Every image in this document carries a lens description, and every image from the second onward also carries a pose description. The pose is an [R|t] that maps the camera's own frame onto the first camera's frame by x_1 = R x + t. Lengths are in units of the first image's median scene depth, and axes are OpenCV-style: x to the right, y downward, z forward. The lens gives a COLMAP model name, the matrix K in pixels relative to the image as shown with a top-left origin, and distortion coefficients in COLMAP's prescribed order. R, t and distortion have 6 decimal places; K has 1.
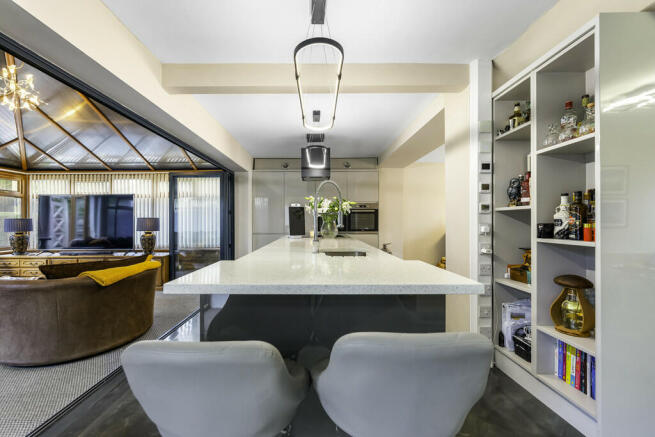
lens RADIAL K [[268.6, 0, 321.9], [0, 268.6, 221.1], [0, 0, 1]] dist [-0.000743, -0.000494]
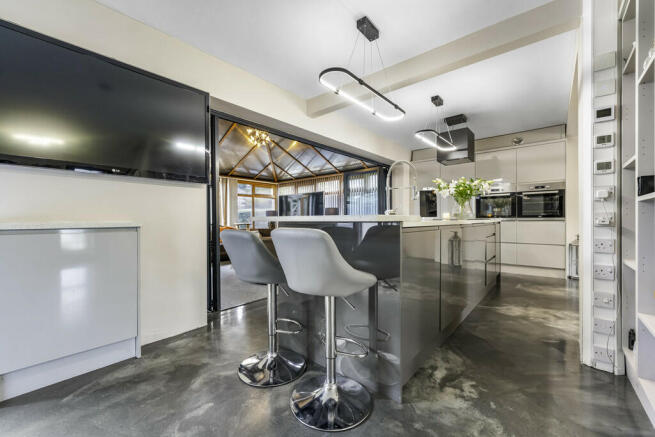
lens RADIAL K [[268.6, 0, 329.2], [0, 268.6, 216.9], [0, 0, 1]] dist [-0.000743, -0.000494]
pose [[0.764689, -0.012383, -0.644281, 0.208162], [0.009473, 0.999923, -0.007974, 0.039604], [0.644330, -0.000006, 0.764748, -0.043059]]
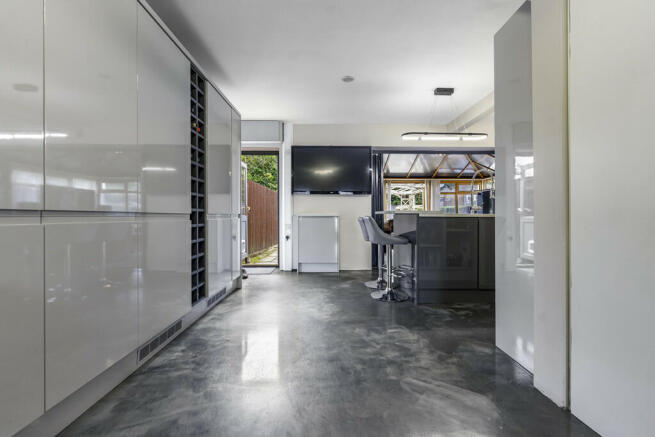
lens RADIAL K [[268.6, 0, 328.9], [0, 268.6, 216.8], [0, 0, 1]] dist [-0.000743, -0.000494]
pose [[0.033631, 0.001753, -0.999433, 0.606163], [0.001115, 0.999998, 0.001791, 0.046196], [0.999434, -0.001175, 0.033629, 0.011030]]
